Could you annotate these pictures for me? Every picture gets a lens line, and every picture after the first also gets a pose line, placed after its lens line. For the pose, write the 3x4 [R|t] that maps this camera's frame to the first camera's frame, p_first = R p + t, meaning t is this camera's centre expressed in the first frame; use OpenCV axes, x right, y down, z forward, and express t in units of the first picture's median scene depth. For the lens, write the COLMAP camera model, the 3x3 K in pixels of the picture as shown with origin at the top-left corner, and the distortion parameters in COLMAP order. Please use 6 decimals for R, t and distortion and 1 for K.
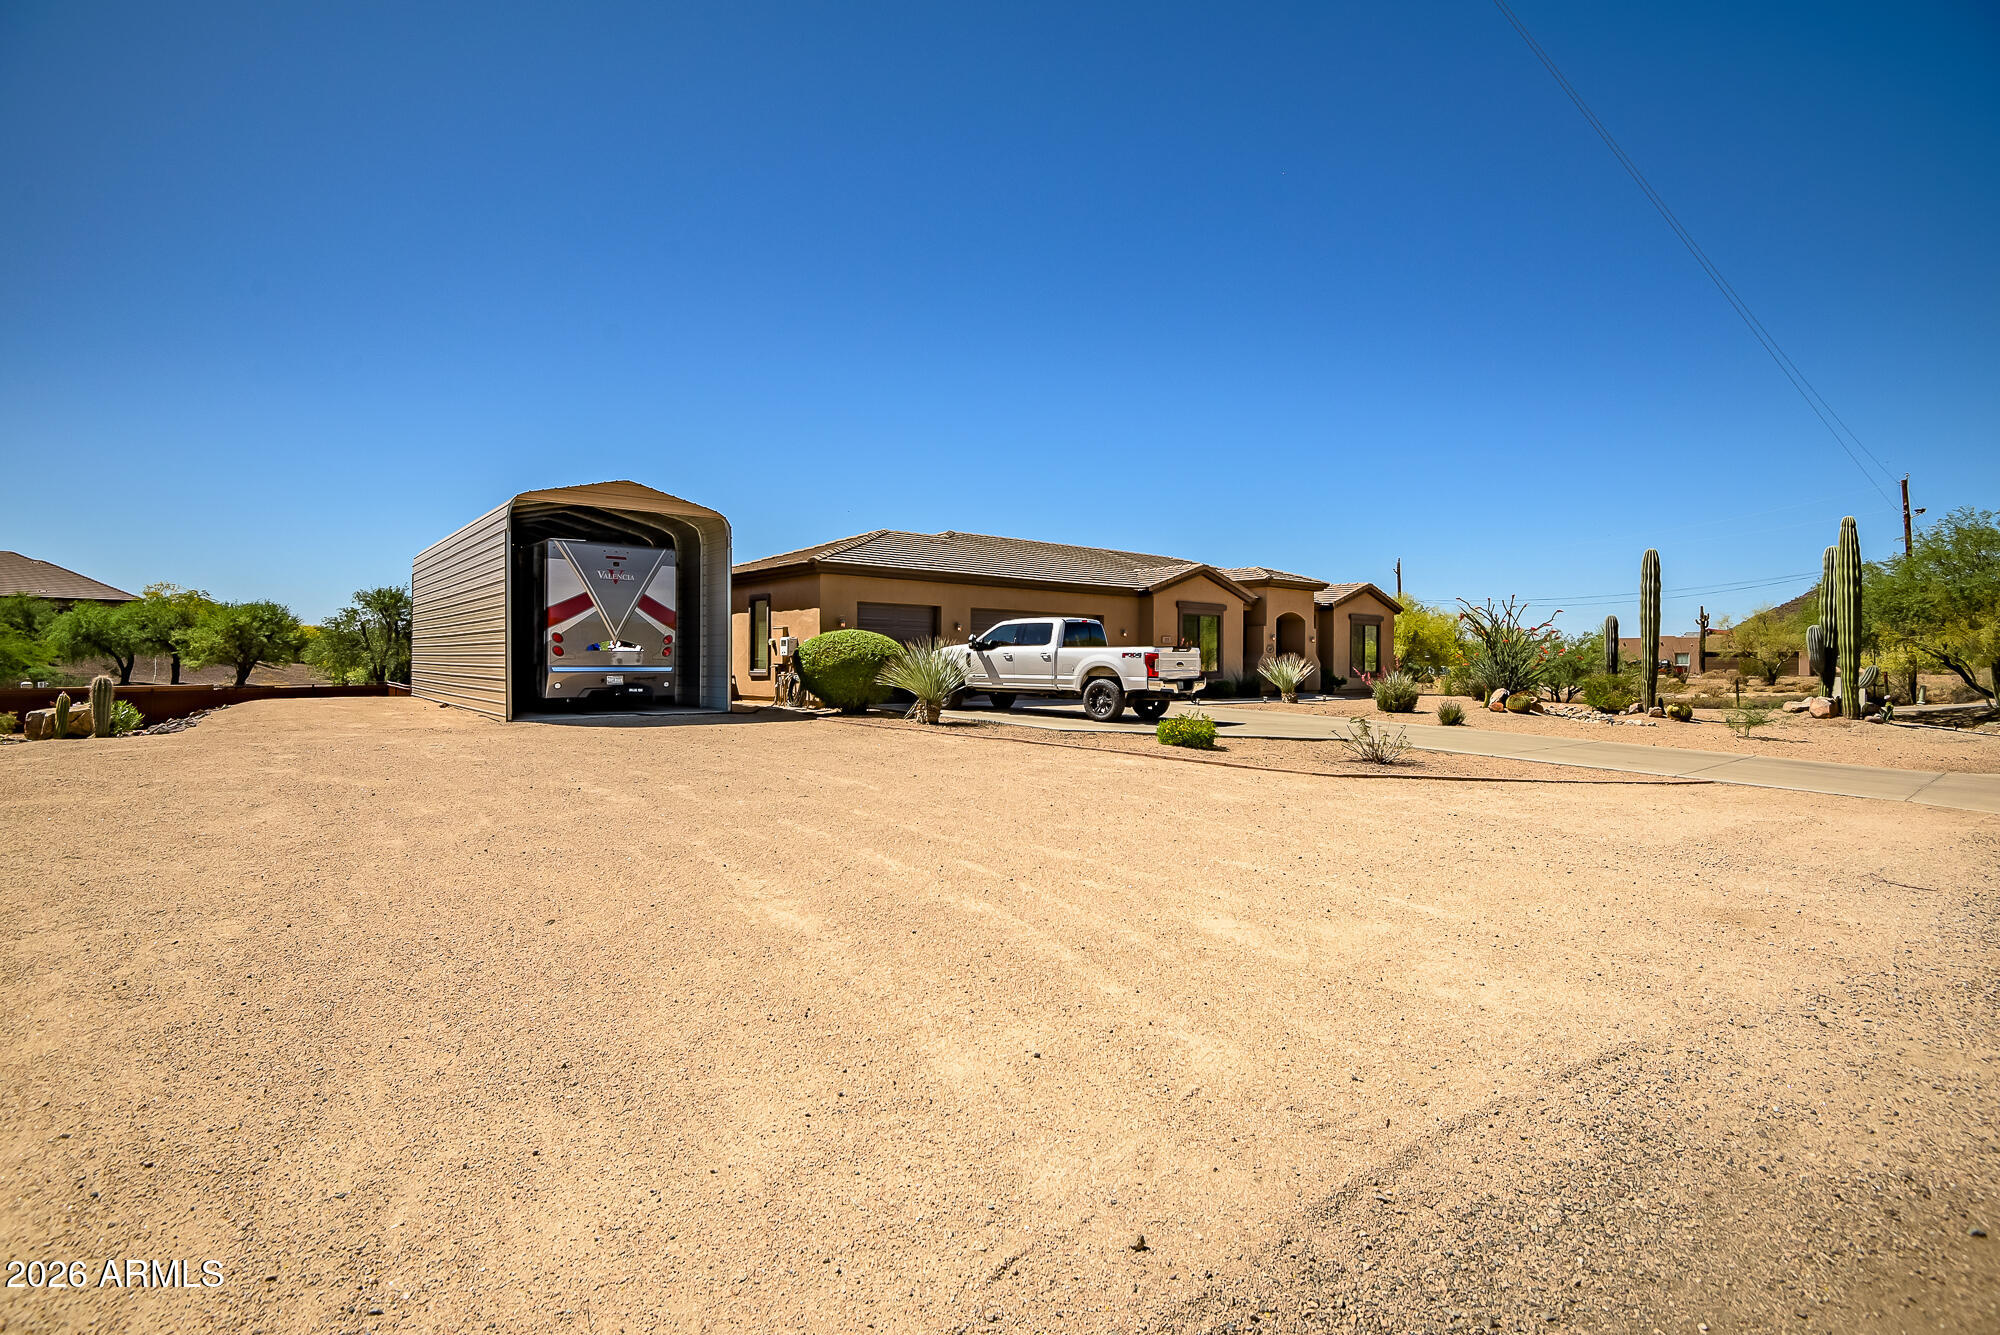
lens RADIAL K [[970.5, 0, 1000.0], [0, 970.5, 667.5], [0, 0, 1]] dist [-0.022840, -0.000233]
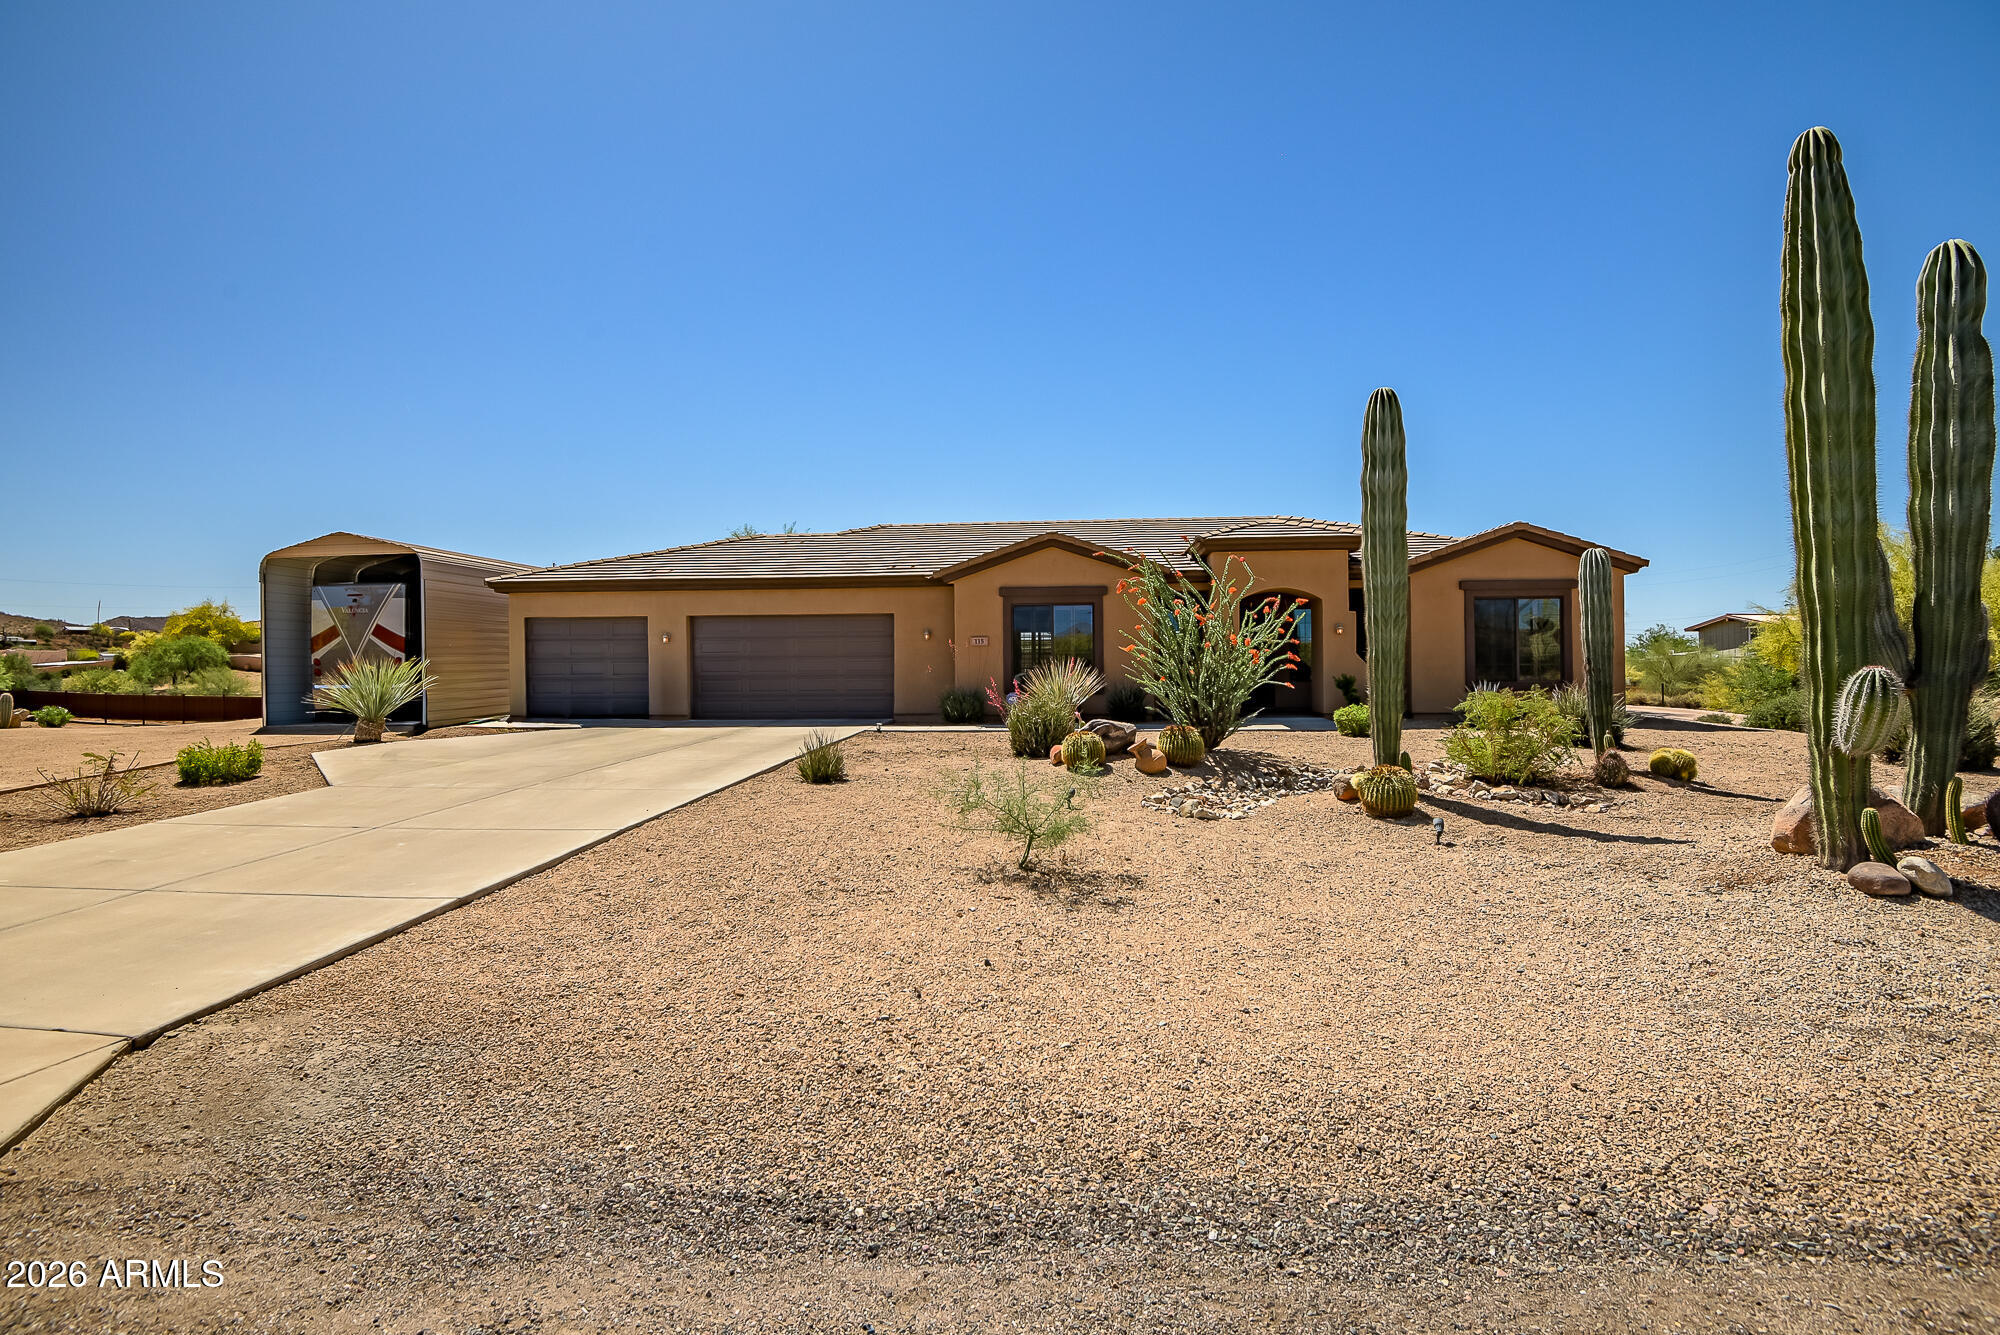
lens RADIAL K [[970.5, 0, 1000.0], [0, 970.5, 667.5], [0, 0, 1]] dist [-0.022840, -0.000233]
pose [[0.714544, -0.020666, -0.699285, 0.948944], [0.008108, 0.999741, -0.021260, 0.008119], [0.699543, 0.009522, 0.714527, 0.690935]]
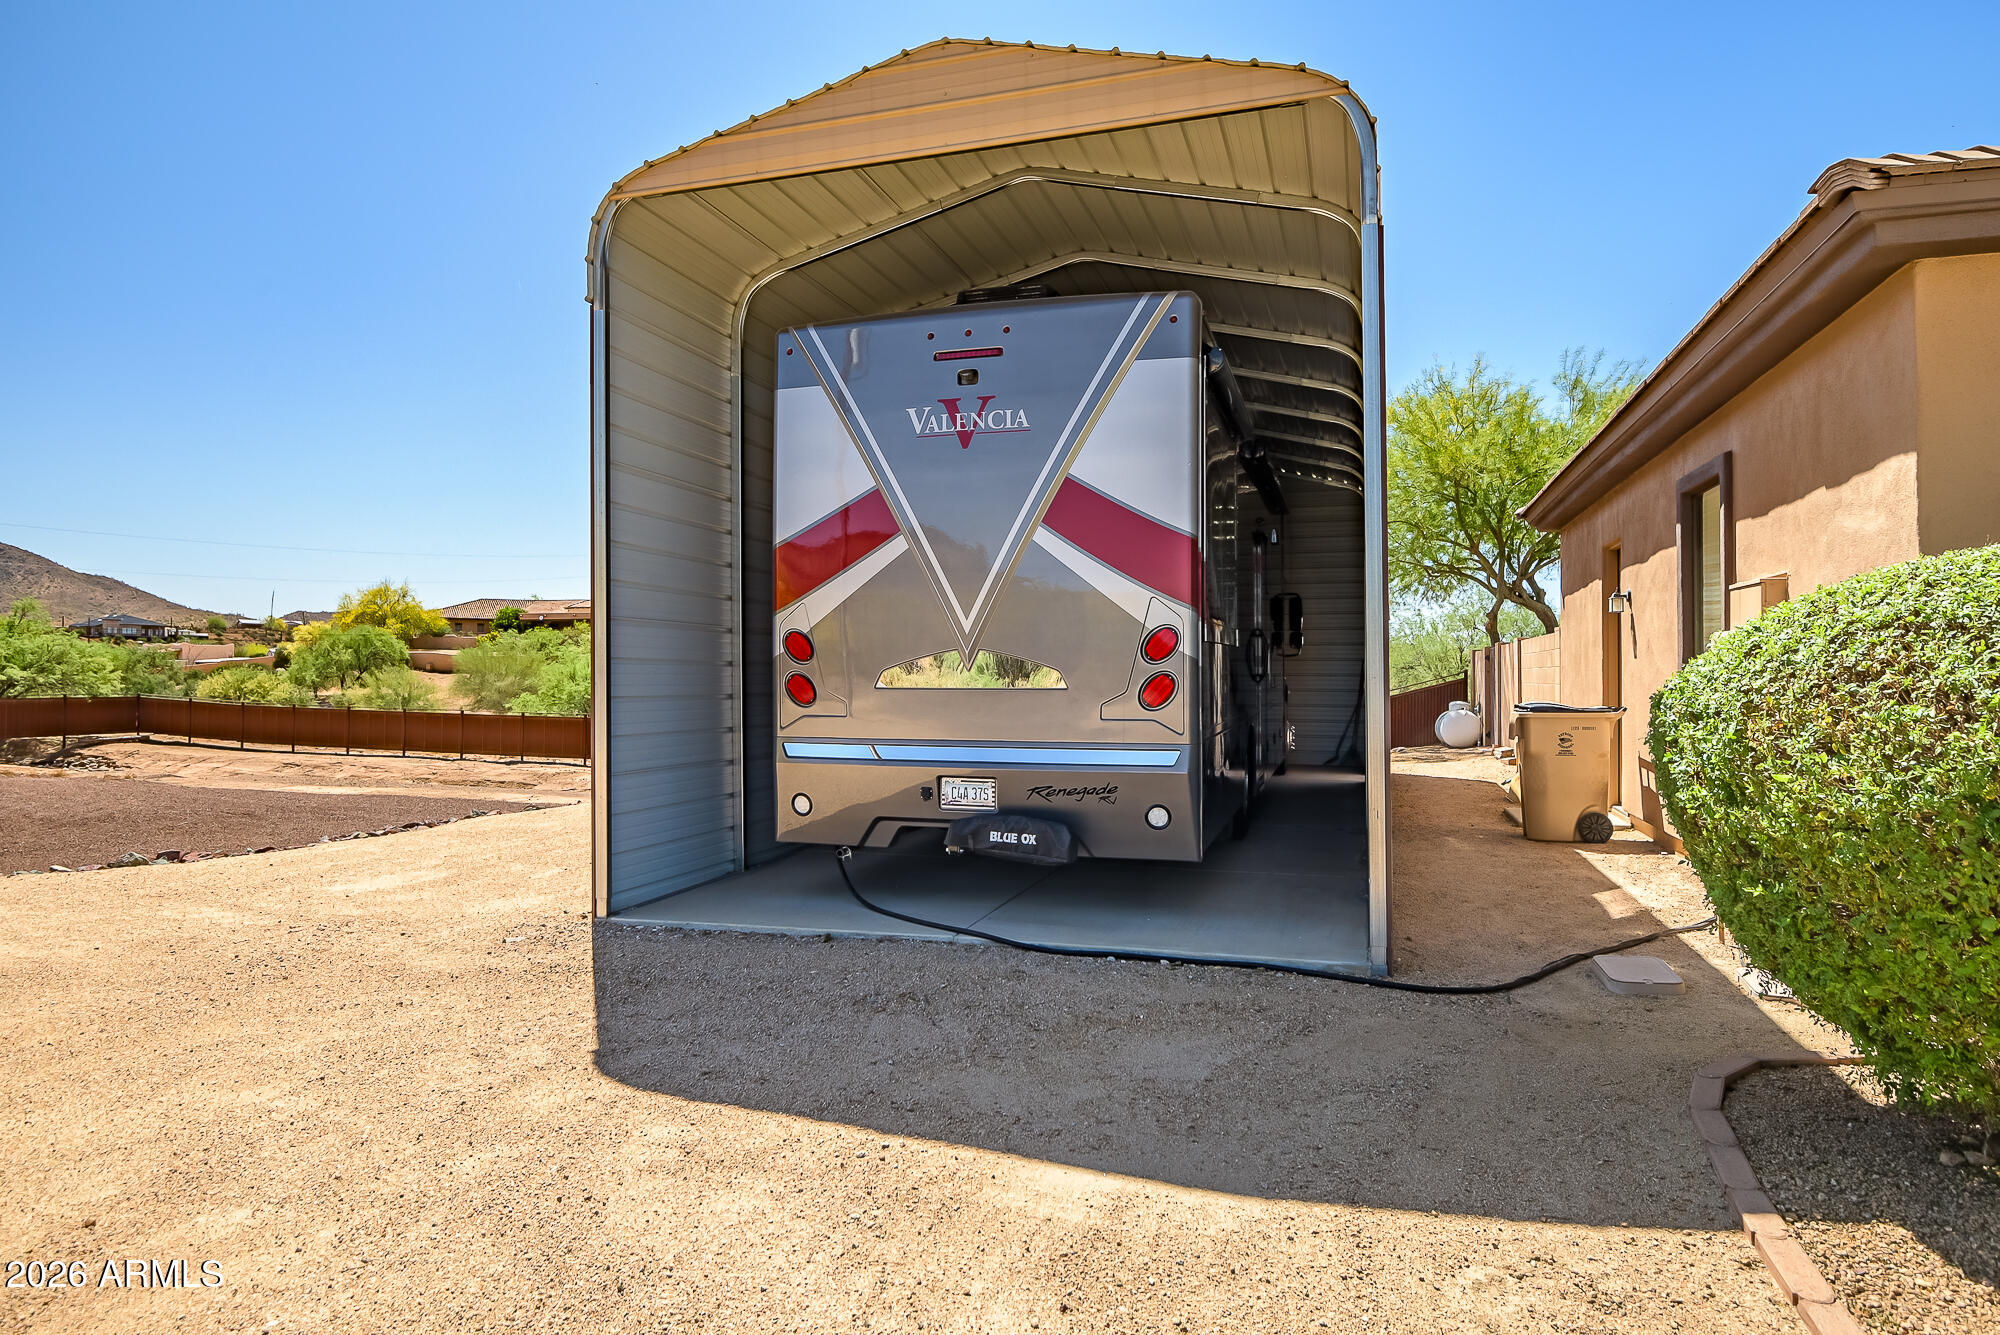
lens RADIAL K [[1189.5, 0, 1003.6], [0, 1189.5, 636.5], [0, 0, 1]] dist [0.002781, 0.000423]
pose [[0.552427, -0.041056, -0.832549, -0.104339], [-0.007781, 0.998489, -0.054402, -0.013099], [0.833525, 0.036531, 0.551273, 0.794529]]
